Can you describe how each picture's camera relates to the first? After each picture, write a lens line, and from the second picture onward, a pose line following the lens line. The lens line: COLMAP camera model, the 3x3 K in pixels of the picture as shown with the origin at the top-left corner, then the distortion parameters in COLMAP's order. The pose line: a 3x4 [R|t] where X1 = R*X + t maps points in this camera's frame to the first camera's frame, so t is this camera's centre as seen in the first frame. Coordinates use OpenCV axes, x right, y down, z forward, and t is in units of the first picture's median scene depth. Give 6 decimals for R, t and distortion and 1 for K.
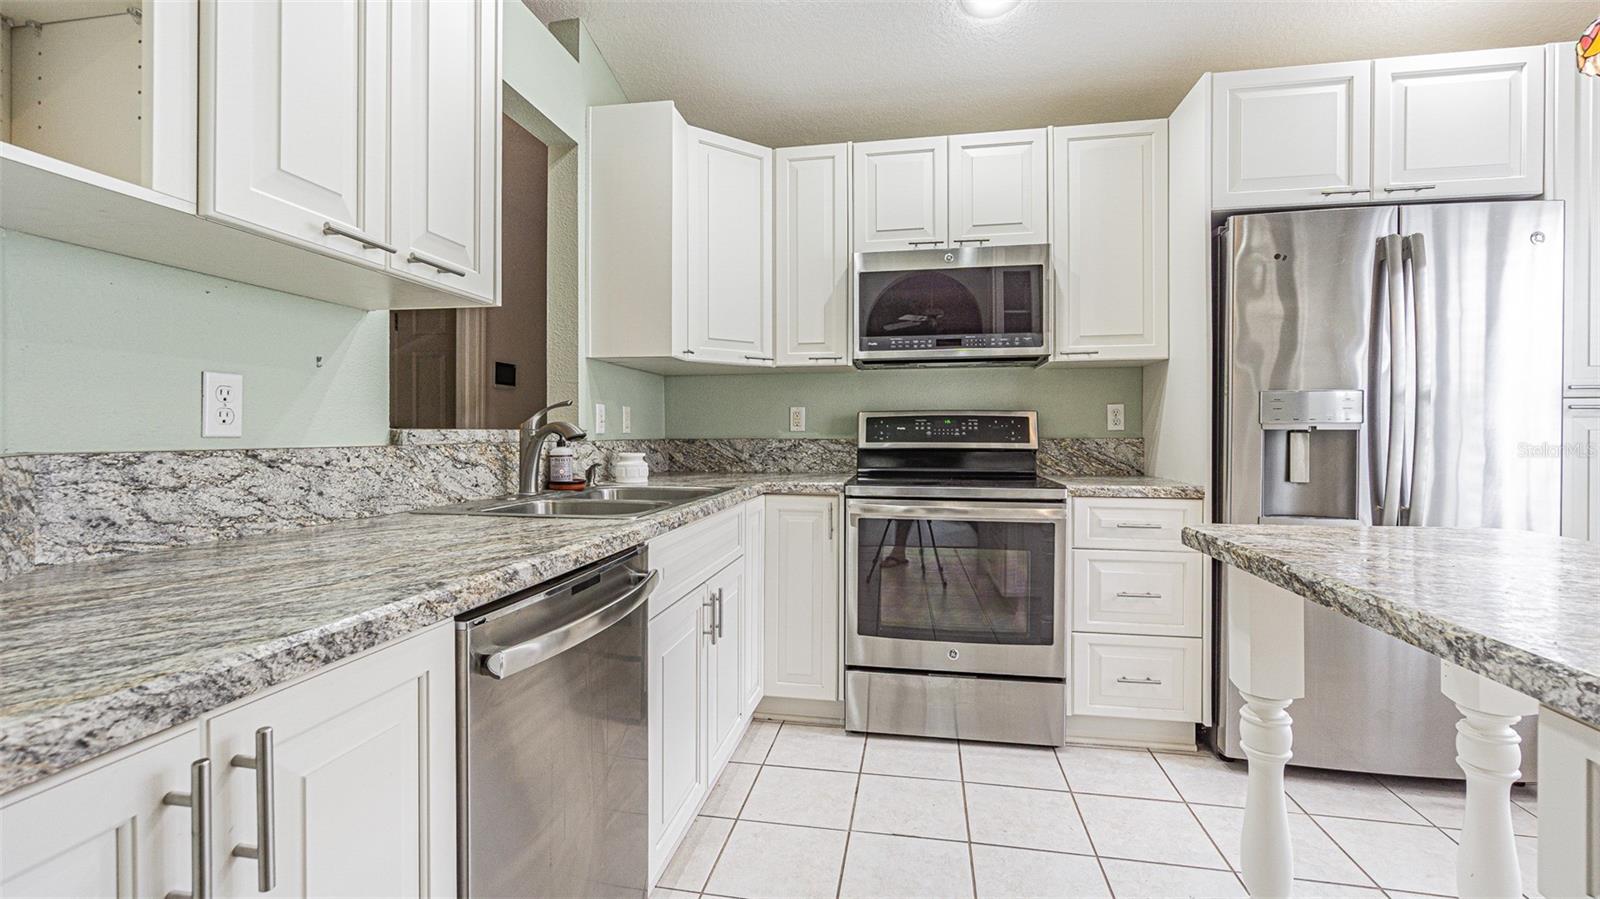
lens RADIAL K [[684.3, 0, 789.0], [0, 684.3, 436.7], [0, 0, 1]] dist [-0.006445, 0.002148]
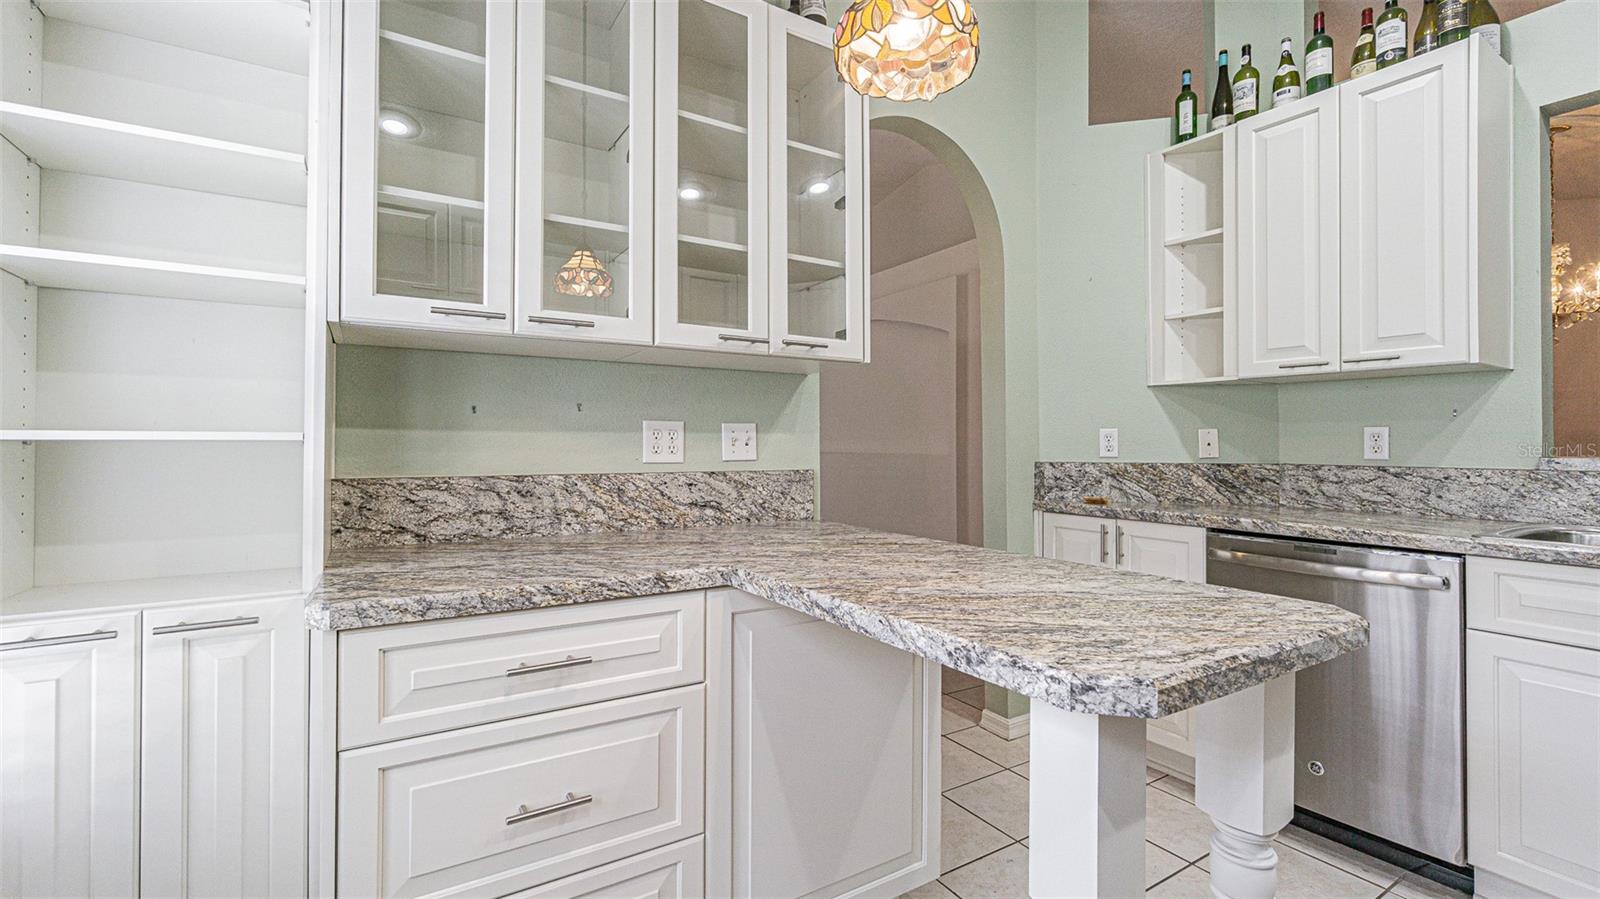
lens RADIAL K [[684.3, 0, 792.9], [0, 684.3, 436.4], [0, 0, 1]] dist [-0.006445, 0.002148]
pose [[-0.736612, -0.009159, -0.676254, 0.995643], [-0.006938, 0.999958, -0.005986, -0.024681], [0.676280, 0.000283, -0.736645, 0.762818]]
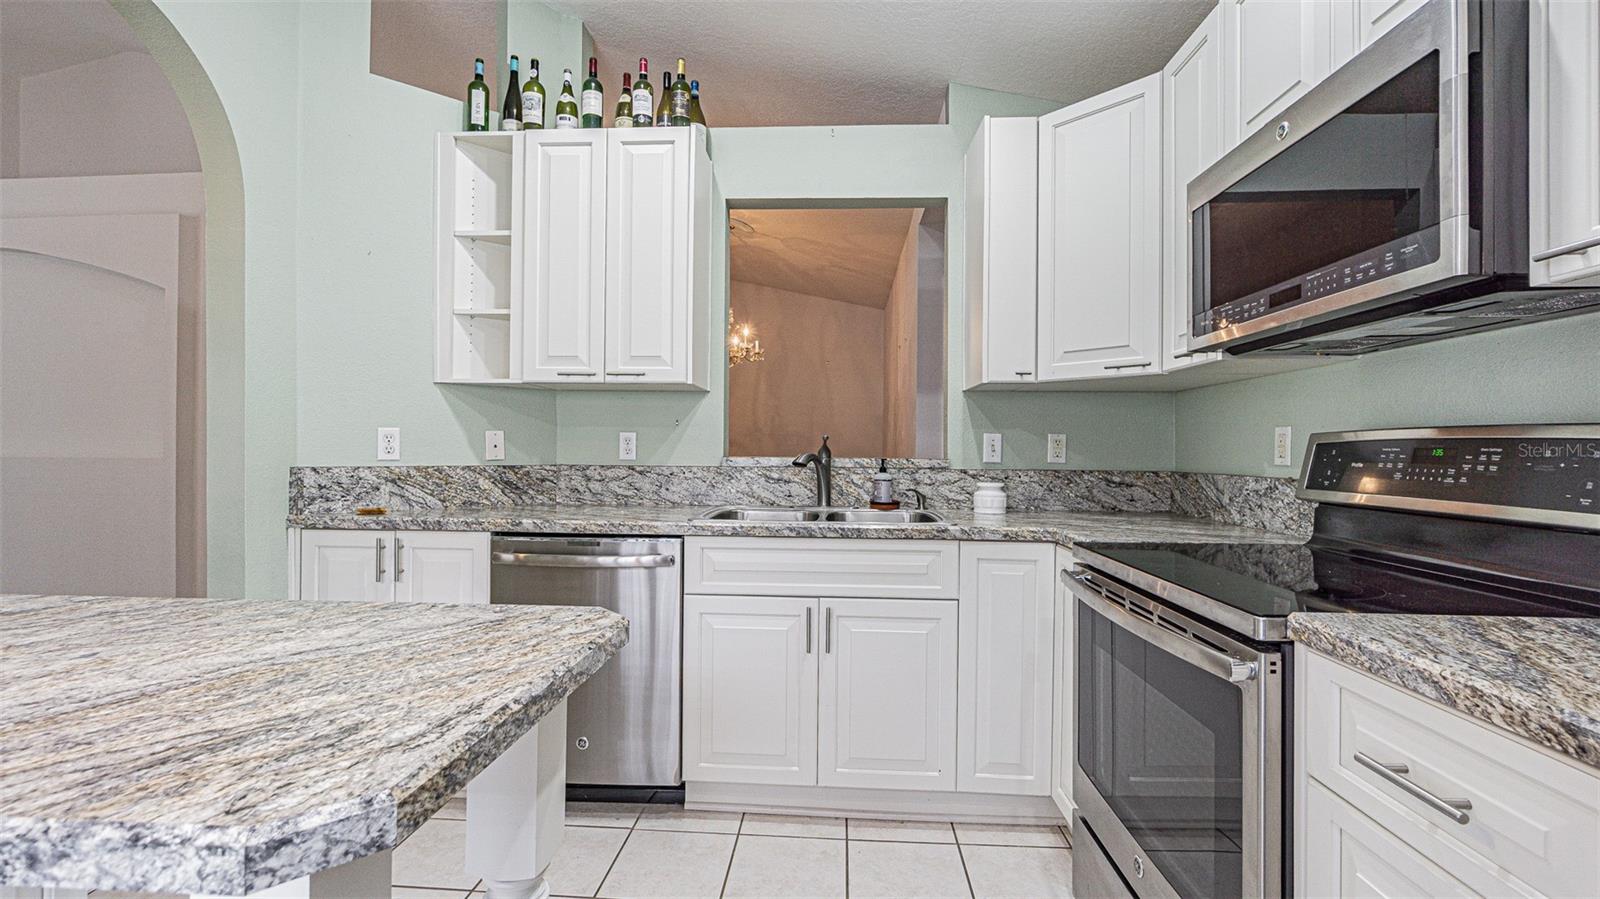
lens RADIAL K [[684.3, 0, 791.4], [0, 684.3, 450.1], [0, 0, 1]] dist [-0.006445, 0.002148]
pose [[0.120769, 0.002394, -0.992678, 0.882693], [-0.014676, 0.999892, 0.000626, -0.024559], [0.992572, 0.014493, 0.120791, 0.740102]]
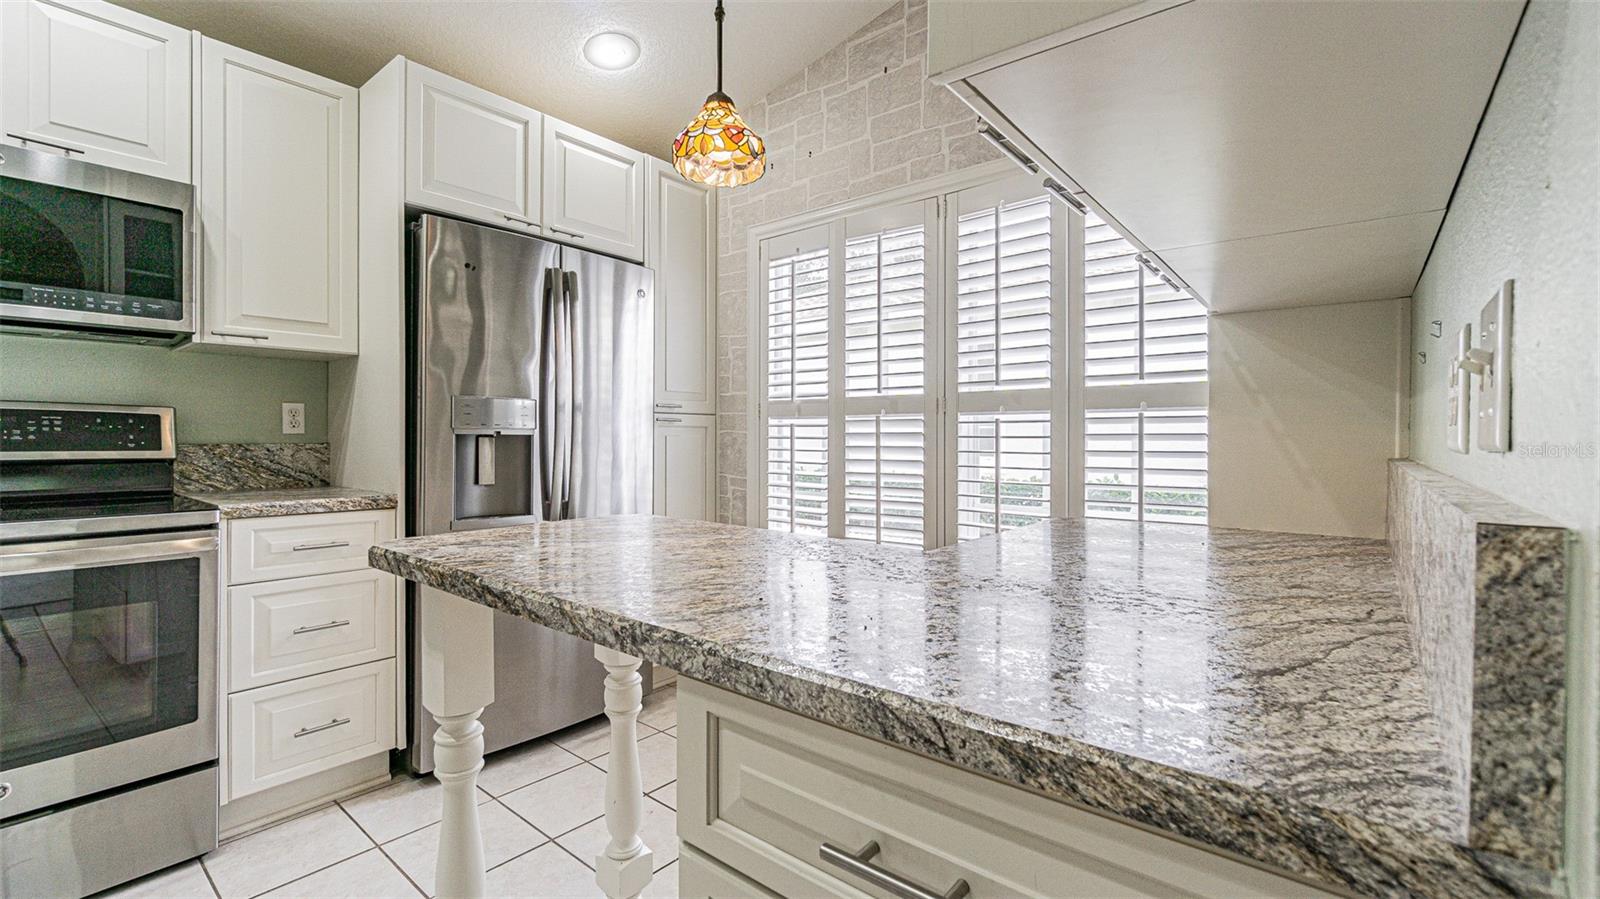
lens RADIAL K [[684.3, 0, 794.0], [0, 684.3, 440.3], [0, 0, 1]] dist [-0.006445, 0.002148]
pose [[0.480861, -0.000779, 0.876796, 0.051008], [0.001722, 0.999999, -0.000056, -0.000389], [-0.876795, 0.001537, 0.480862, 0.075594]]
